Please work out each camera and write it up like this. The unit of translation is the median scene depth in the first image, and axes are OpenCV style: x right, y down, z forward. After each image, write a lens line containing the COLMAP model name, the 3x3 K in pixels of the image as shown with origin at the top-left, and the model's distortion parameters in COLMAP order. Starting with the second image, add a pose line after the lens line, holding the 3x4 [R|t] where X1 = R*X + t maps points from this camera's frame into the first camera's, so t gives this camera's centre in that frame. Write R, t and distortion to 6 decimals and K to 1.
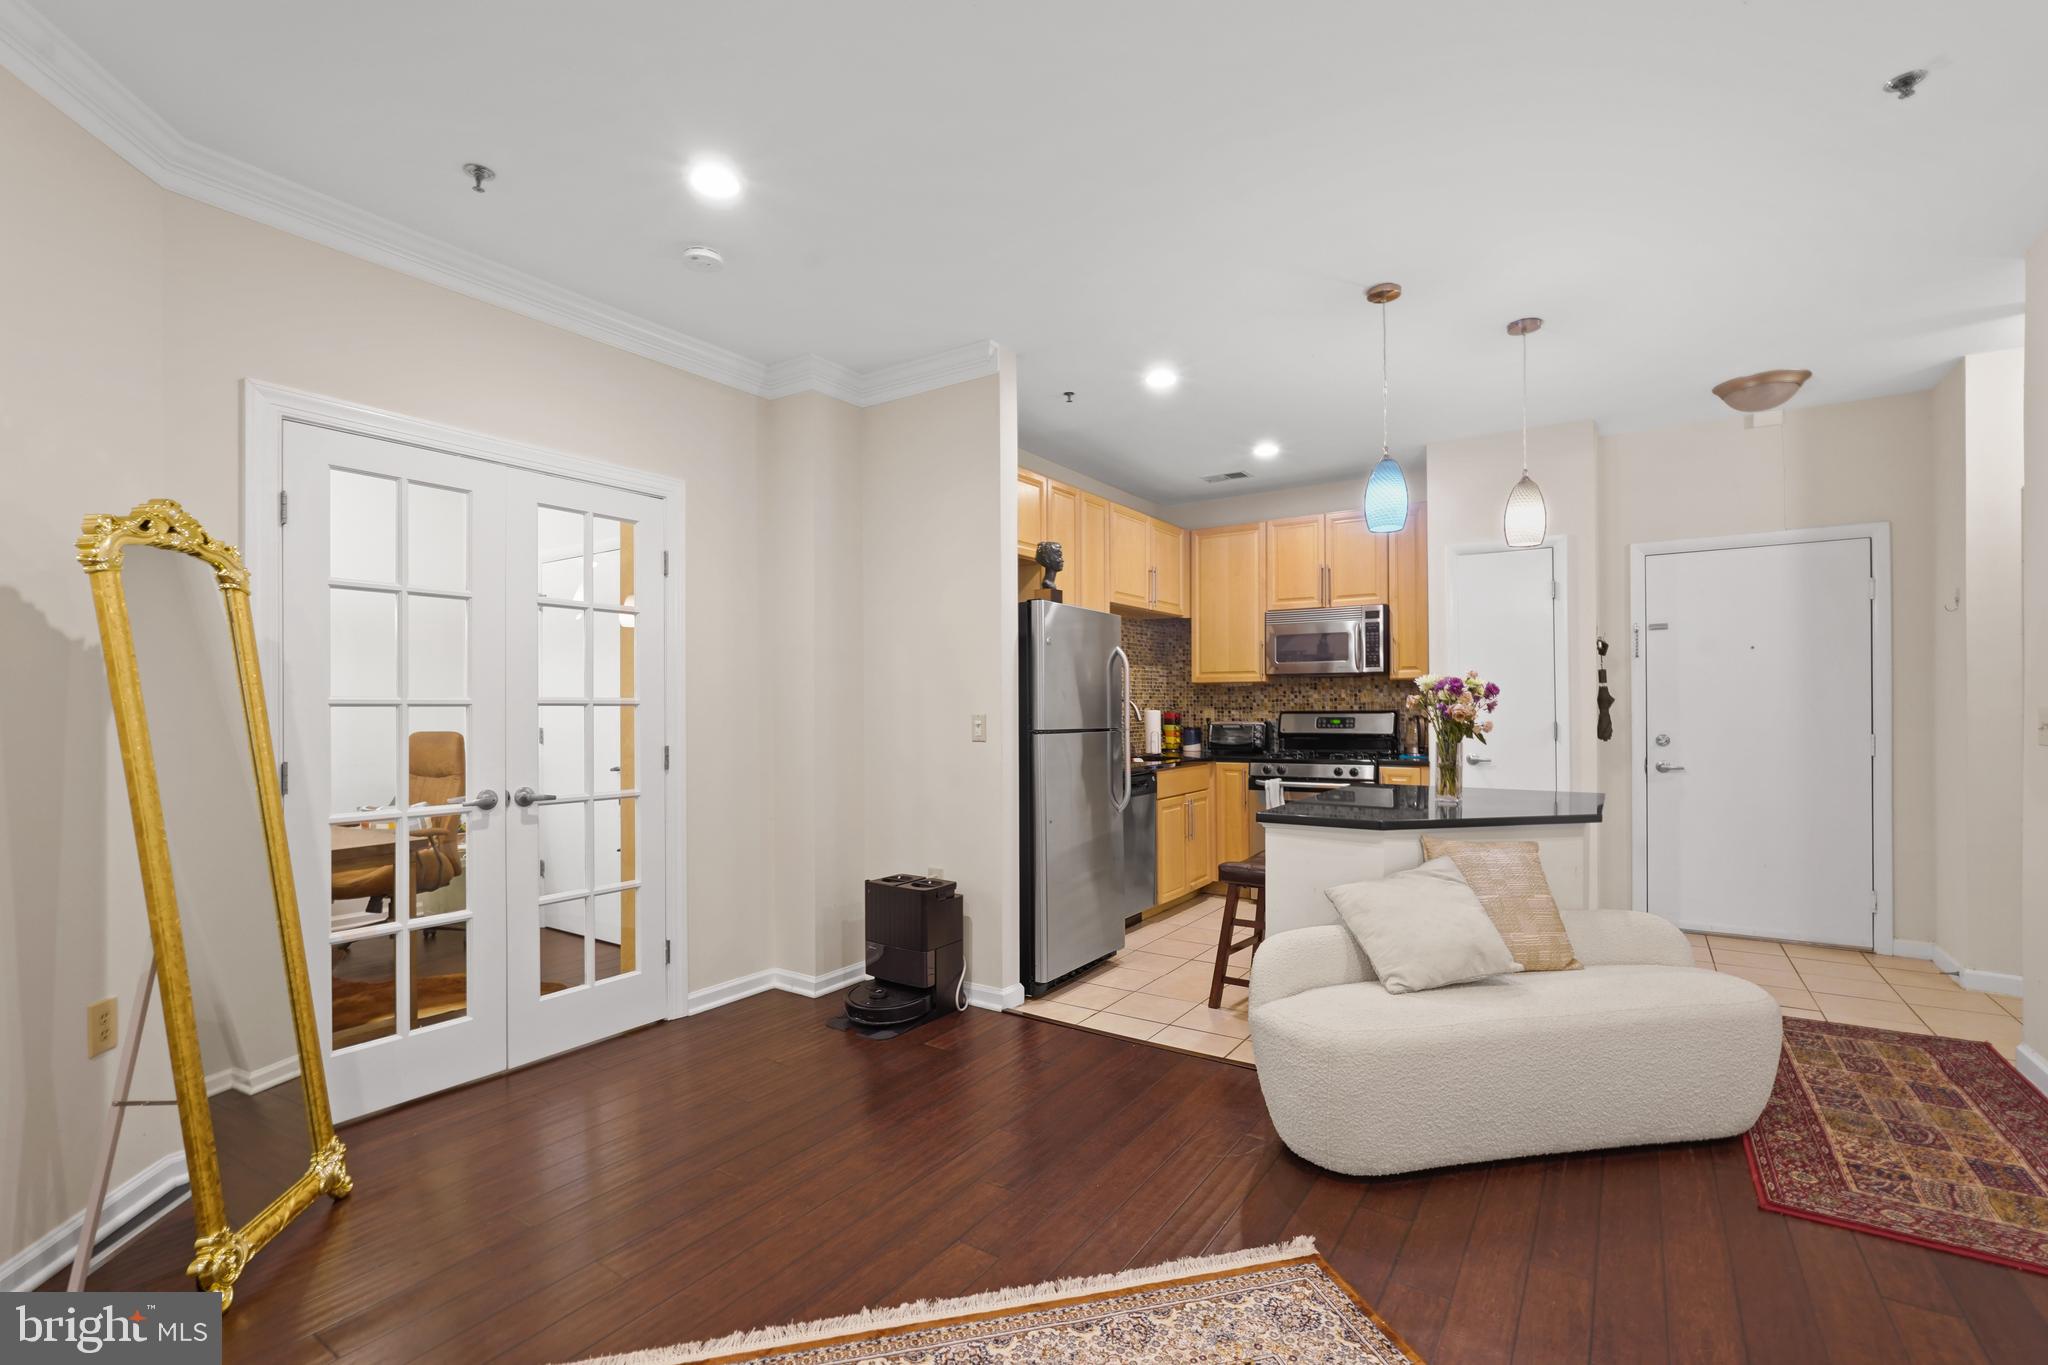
lens RADIAL K [[912.0, 0, 1025.0], [0, 912.0, 706.7], [0, 0, 1]] dist [-0.009738, 0.000366]
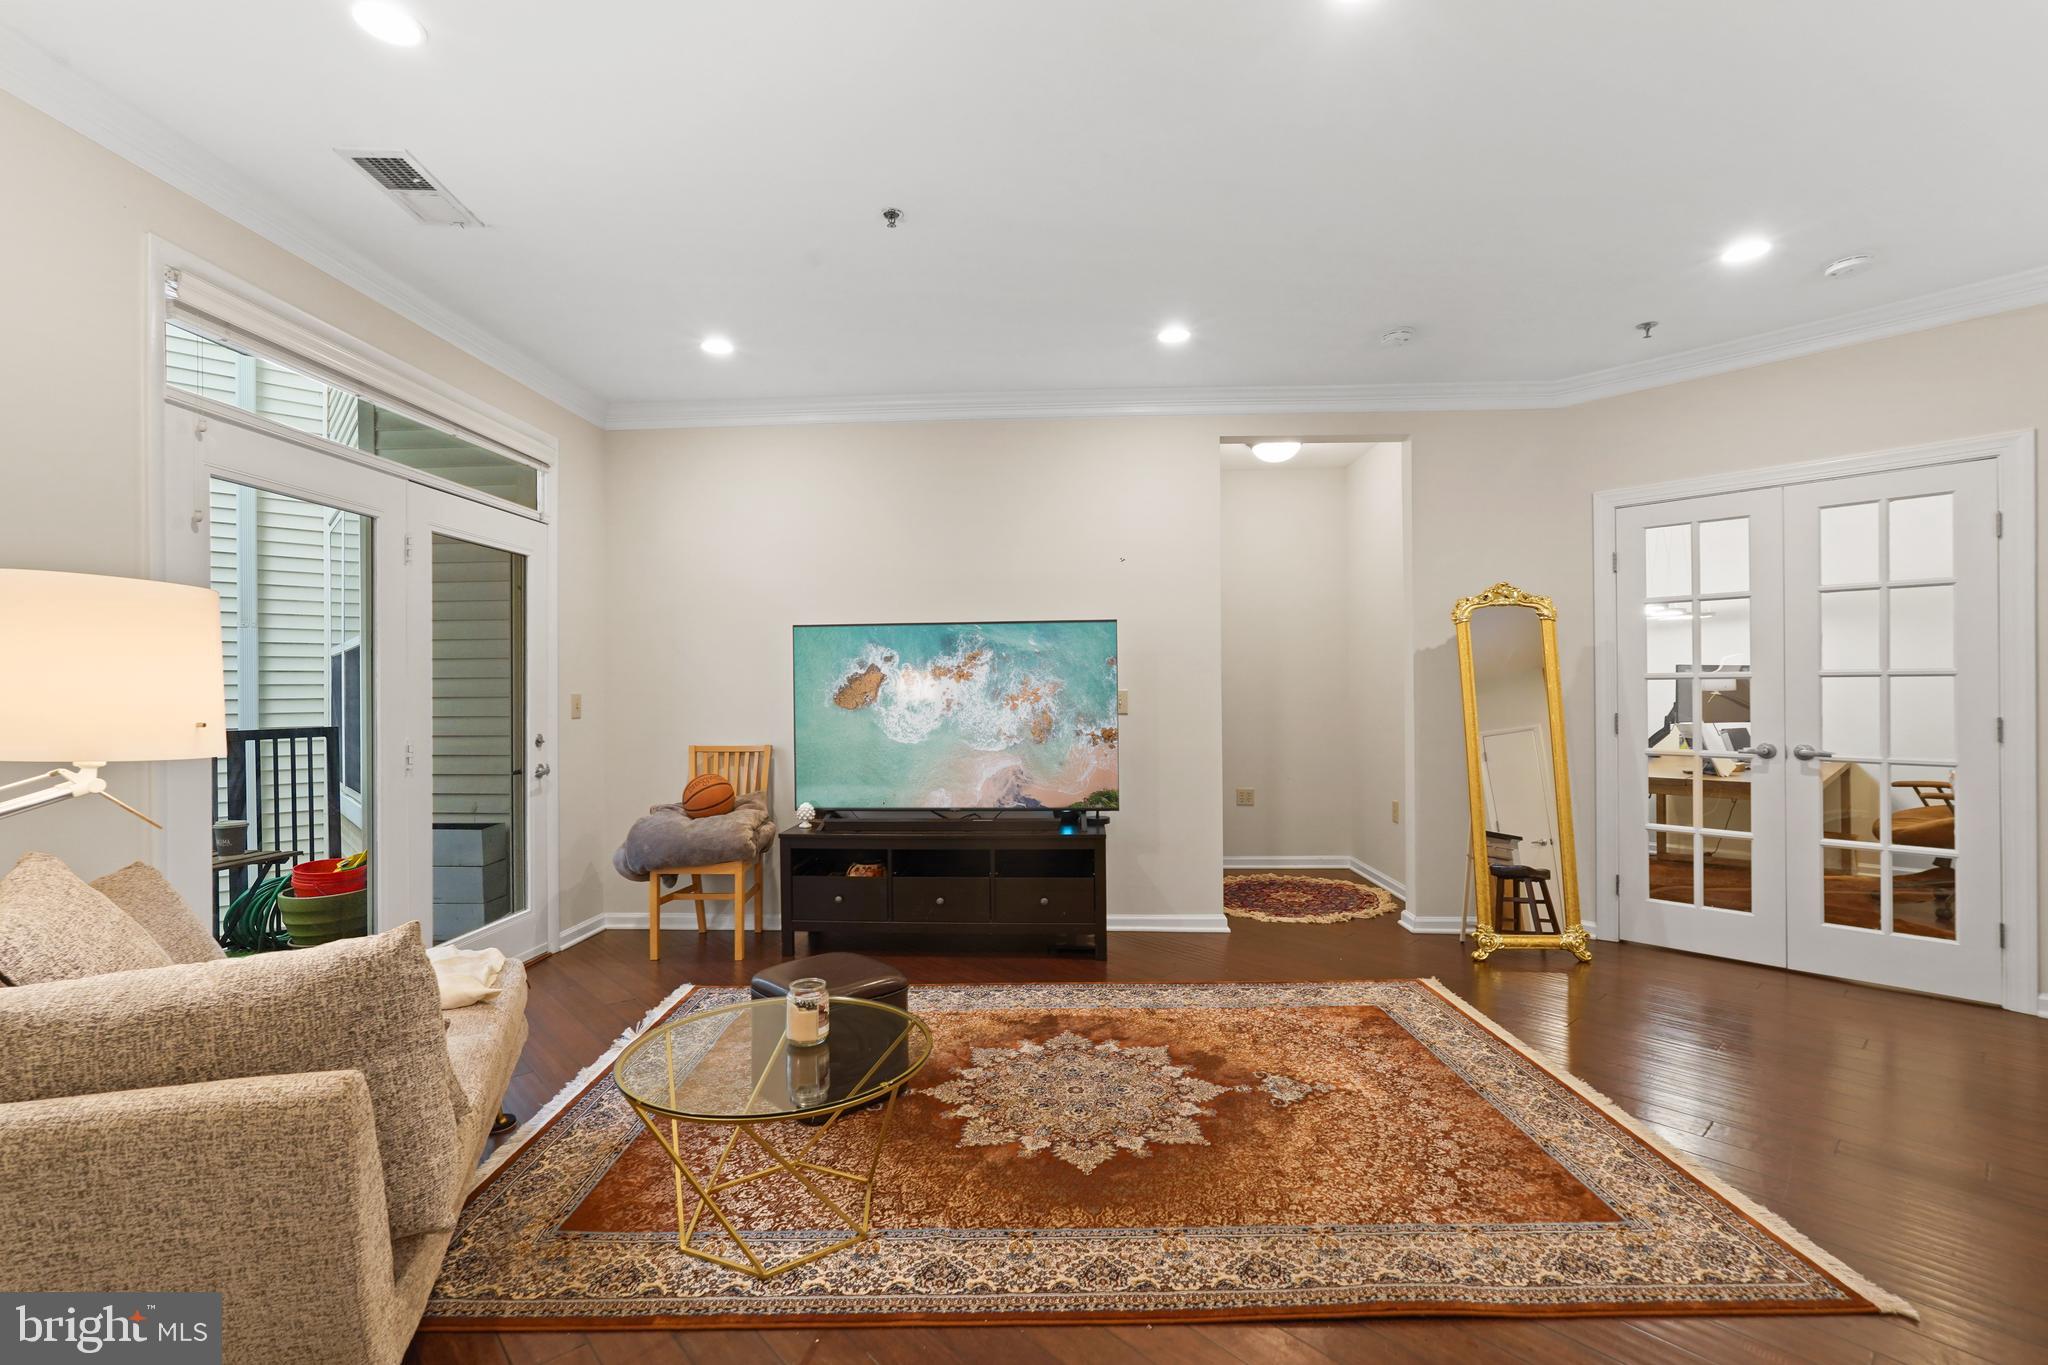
lens RADIAL K [[892.6, 0, 1022.9], [0, 892.6, 691.1], [0, 0, 1]] dist [-0.000301, 0.000193]
pose [[-0.244279, 0.003308, -0.969699, 0.706648], [0.010278, 0.999947, 0.000822, 0.004076], [0.969651, -0.009766, -0.244300, 0.223563]]
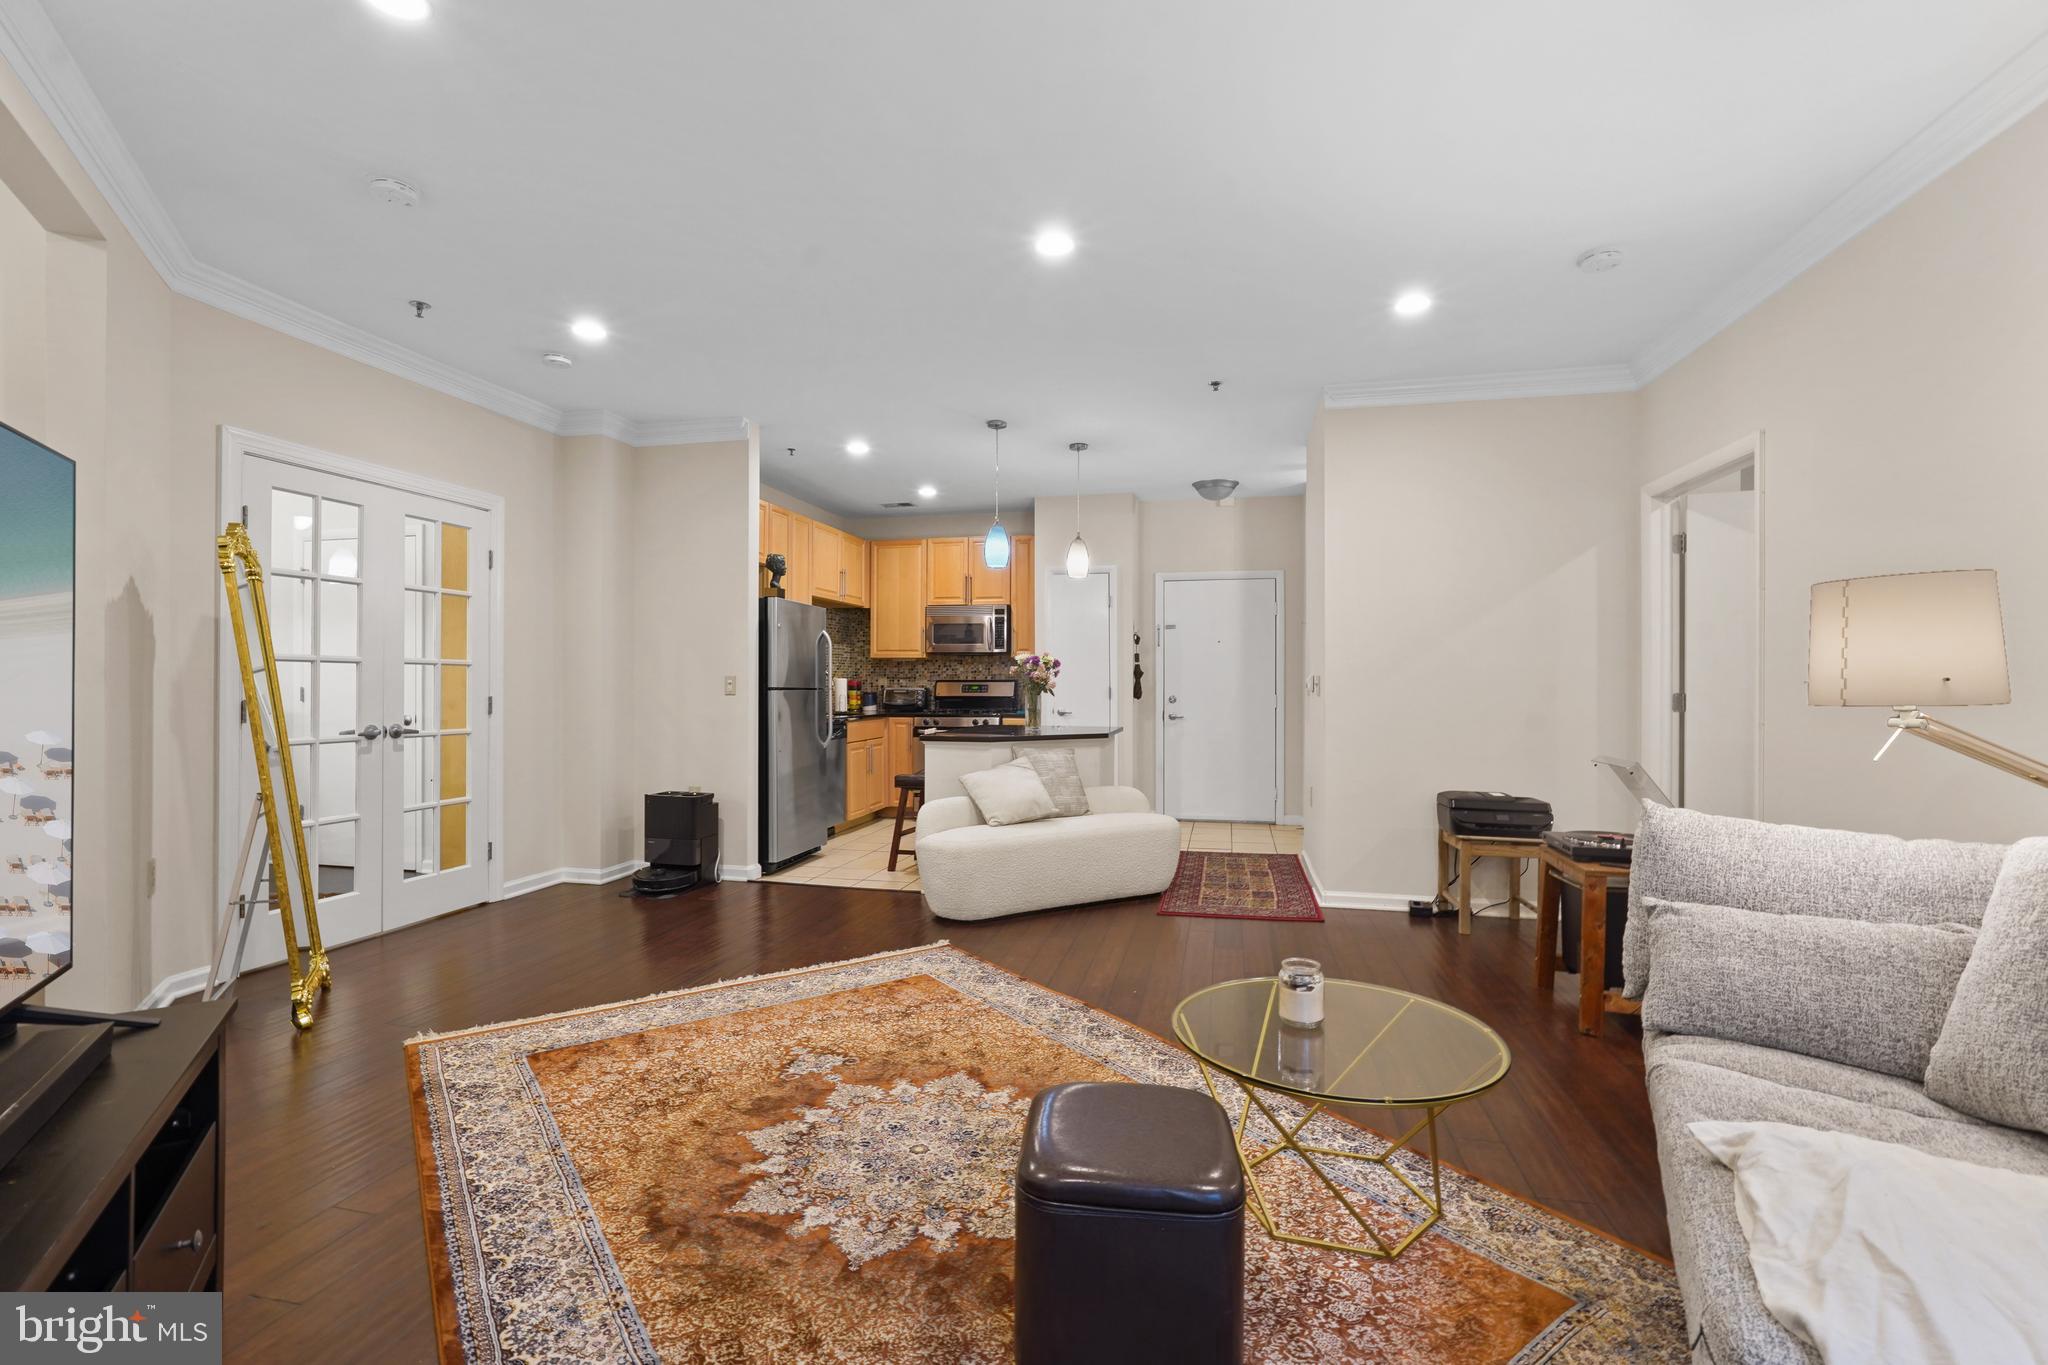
lens RADIAL K [[909.1, 0, 1008.4], [0, 909.1, 679.4], [0, 0, 1]] dist [-0.002123, 0.001004]
pose [[0.939307, 0.009541, 0.342946, -0.127756], [-0.007514, 0.999946, -0.007239, 0.020465], [-0.342996, 0.004222, 0.939327, -0.476532]]
